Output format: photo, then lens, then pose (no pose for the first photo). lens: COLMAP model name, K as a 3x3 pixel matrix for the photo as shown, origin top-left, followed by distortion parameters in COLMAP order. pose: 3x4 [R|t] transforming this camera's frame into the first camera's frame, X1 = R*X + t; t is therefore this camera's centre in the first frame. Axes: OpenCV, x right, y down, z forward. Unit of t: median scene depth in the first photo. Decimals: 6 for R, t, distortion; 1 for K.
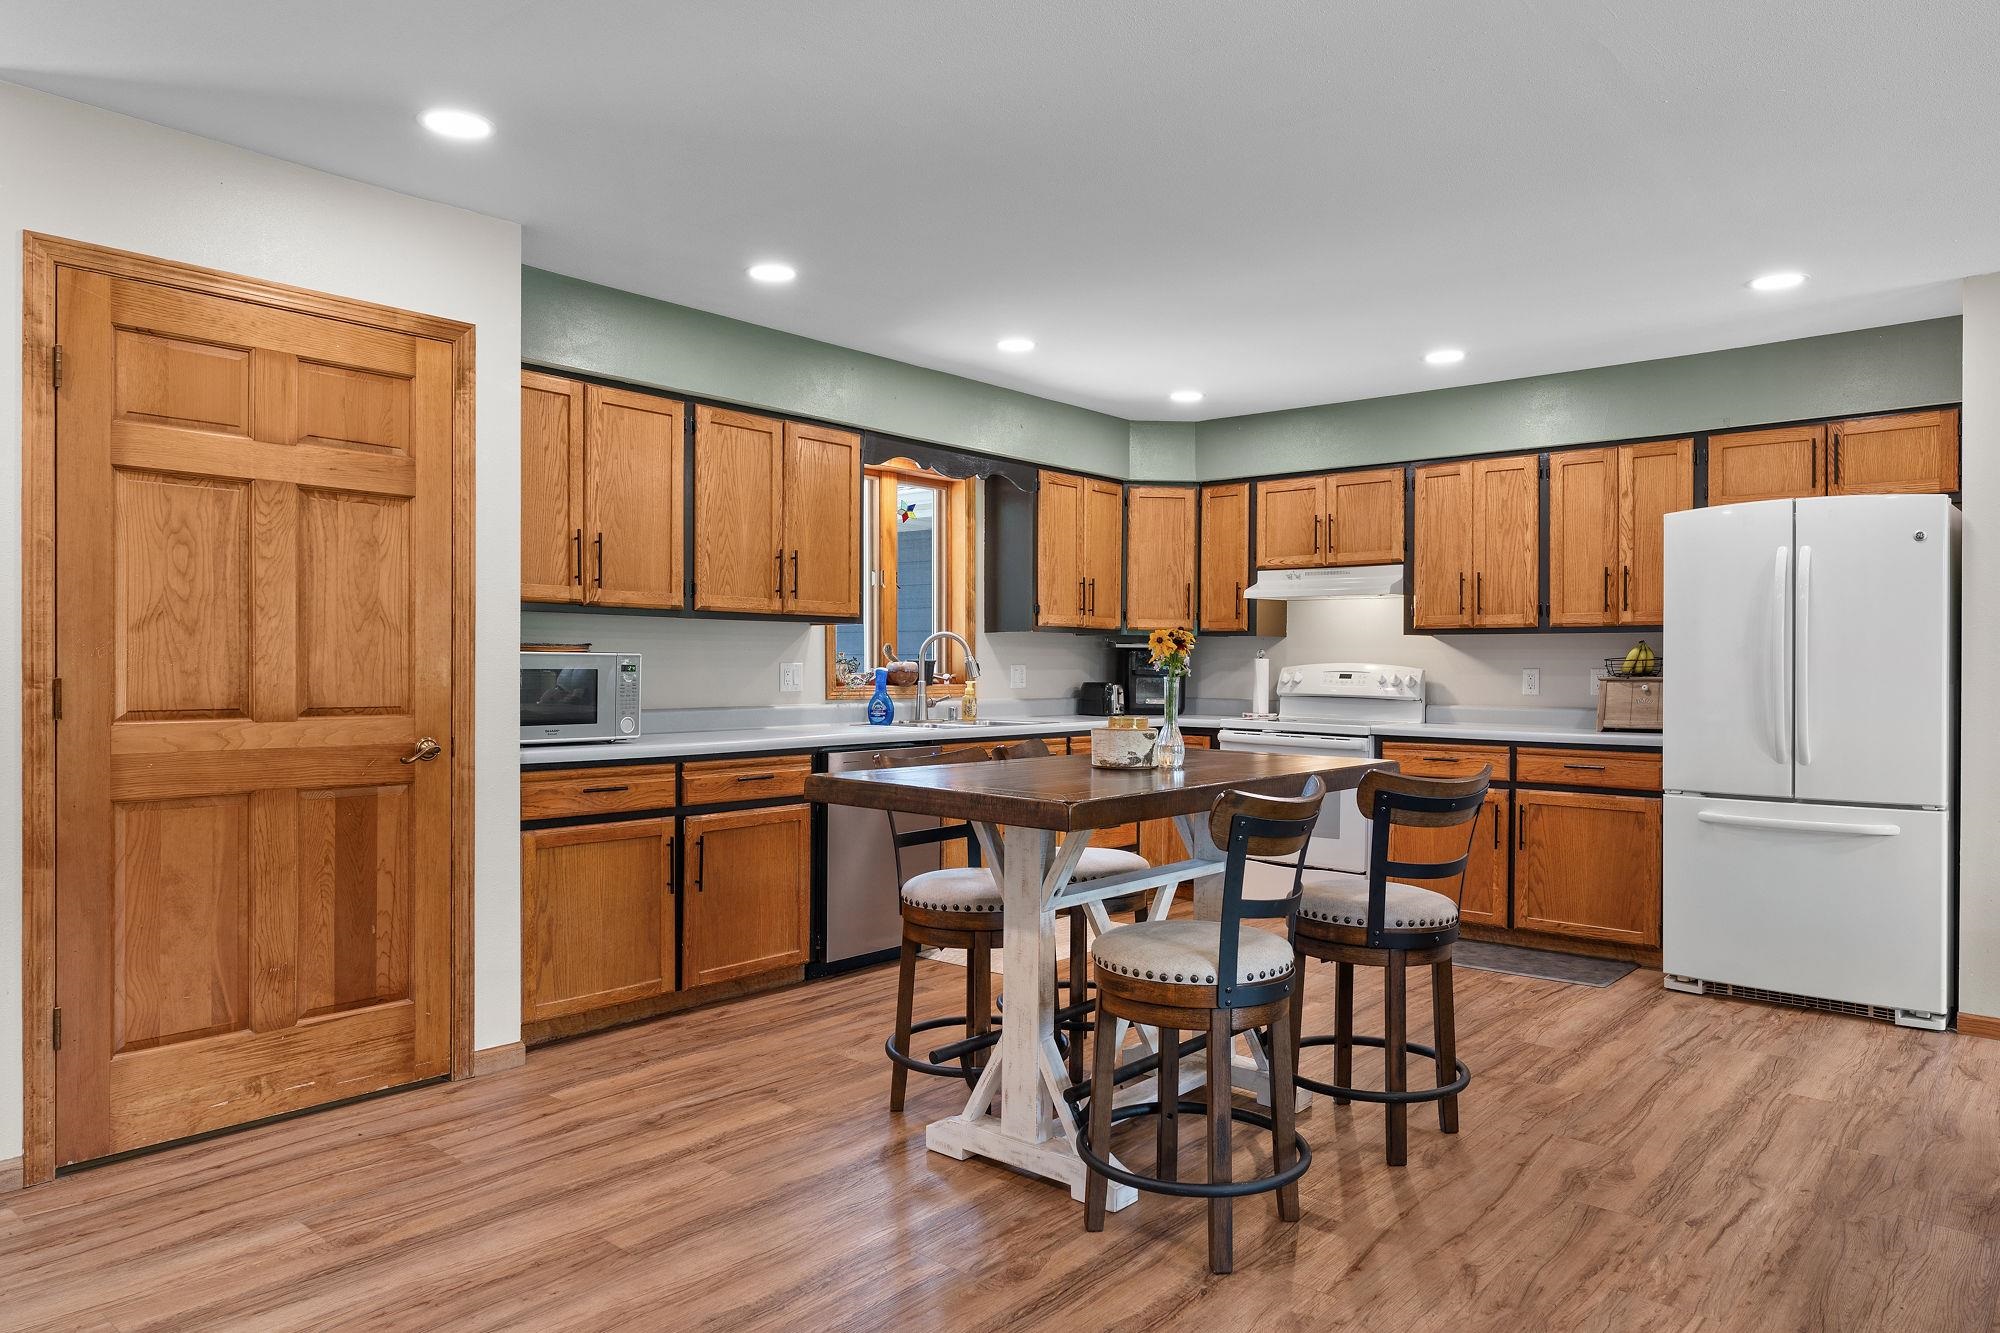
lens RADIAL K [[1291.3, 0, 998.6], [0, 1291.3, 672.6], [0, 0, 1]] dist [-0.000296, 0.000200]
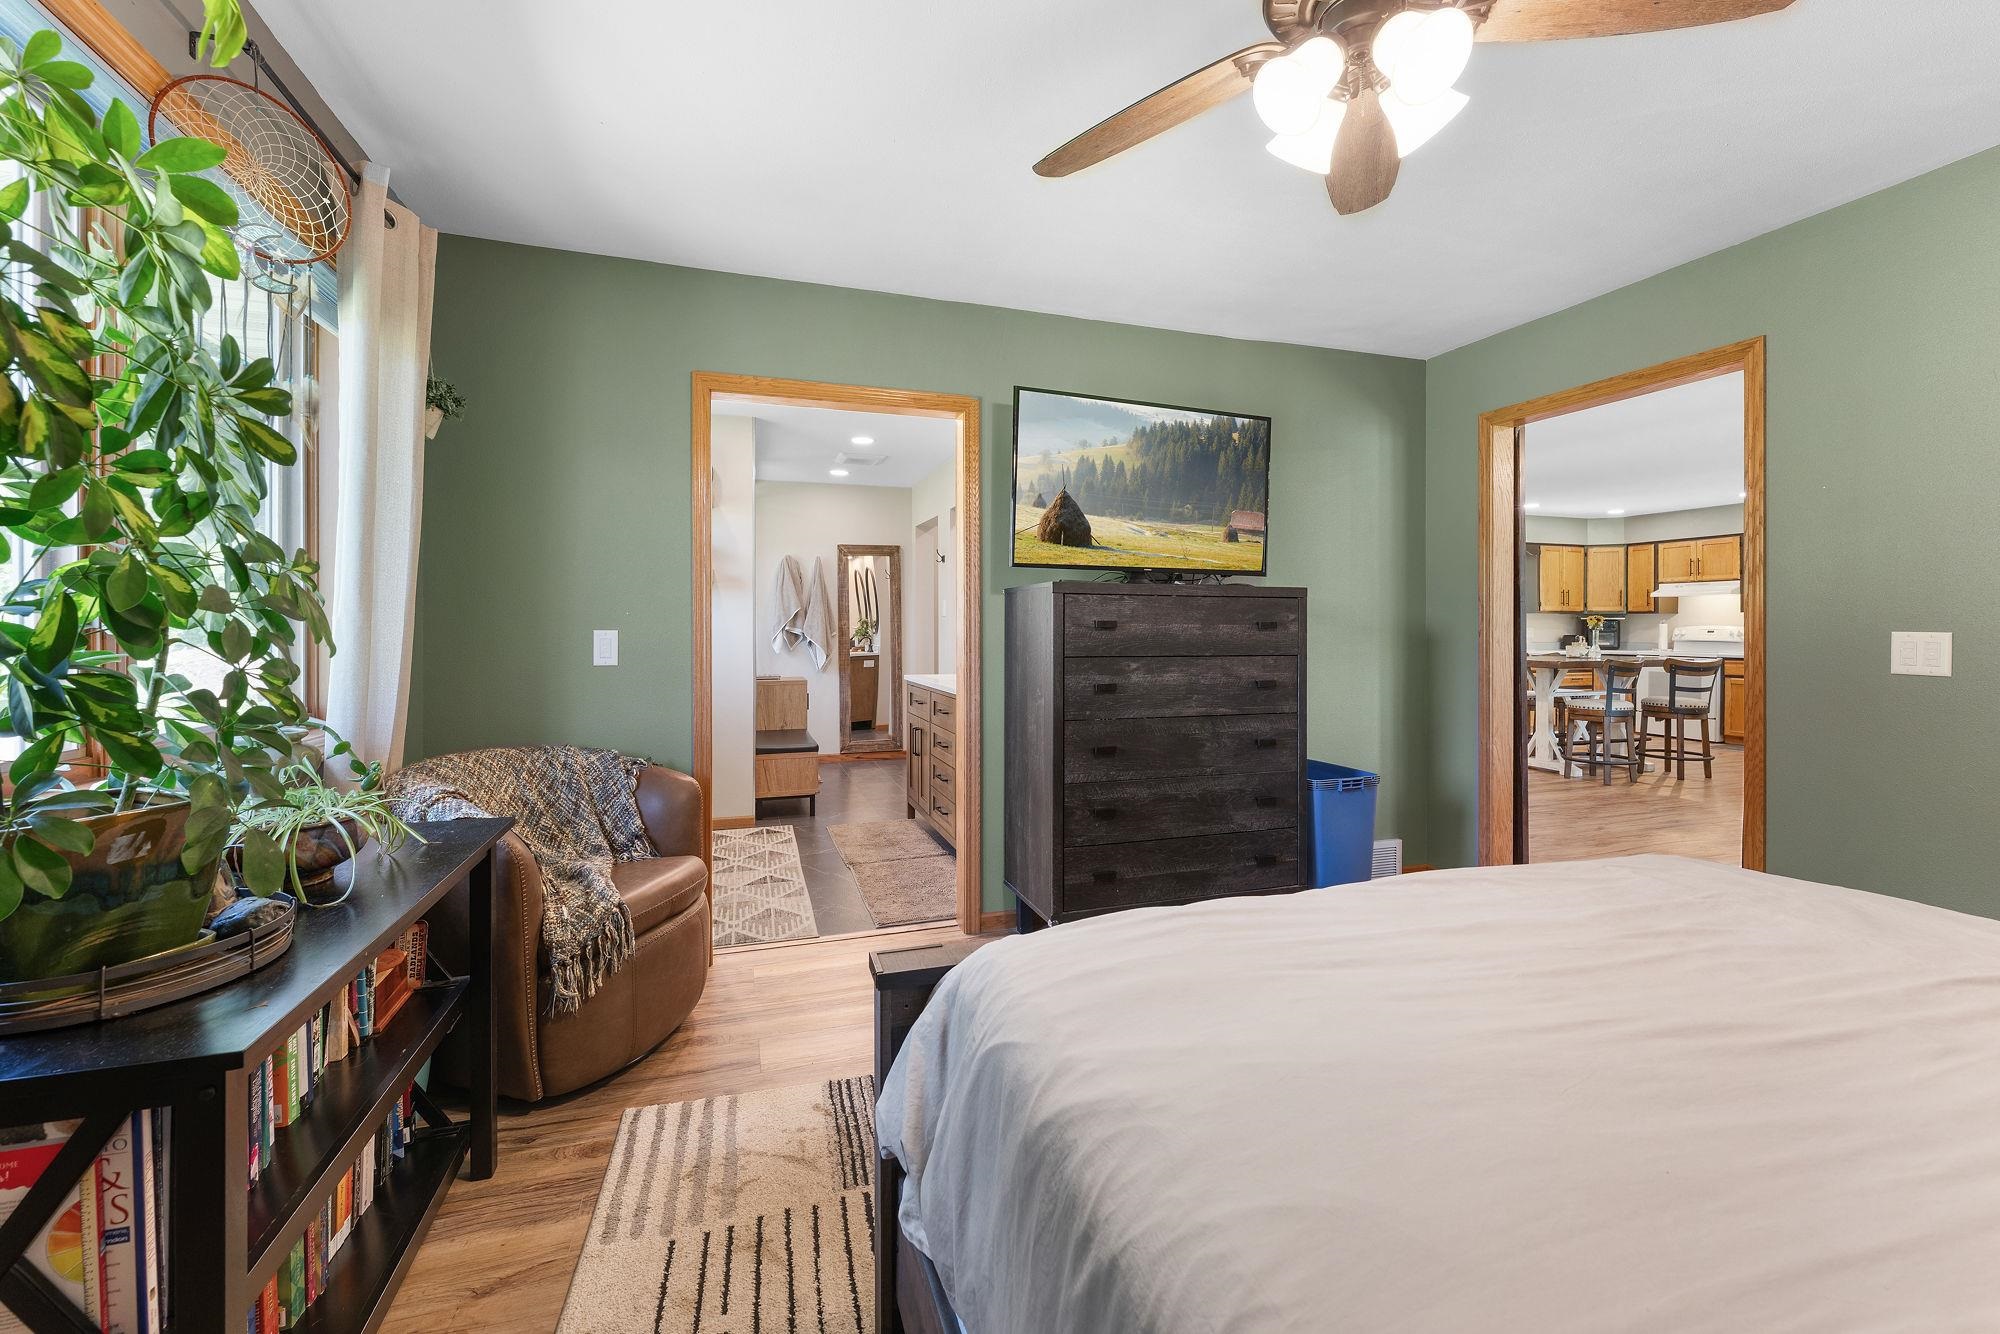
lens RADIAL K [[807.3, 0, 1012.2], [0, 807.3, 627.8], [0, 0, 1]] dist [-0.002203, -0.000172]
pose [[0.860455, -0.004513, -0.509507, -0.068999], [0.001352, 0.999977, -0.006574, 0.005095], [0.509525, 0.004968, 0.860442, -1.064865]]
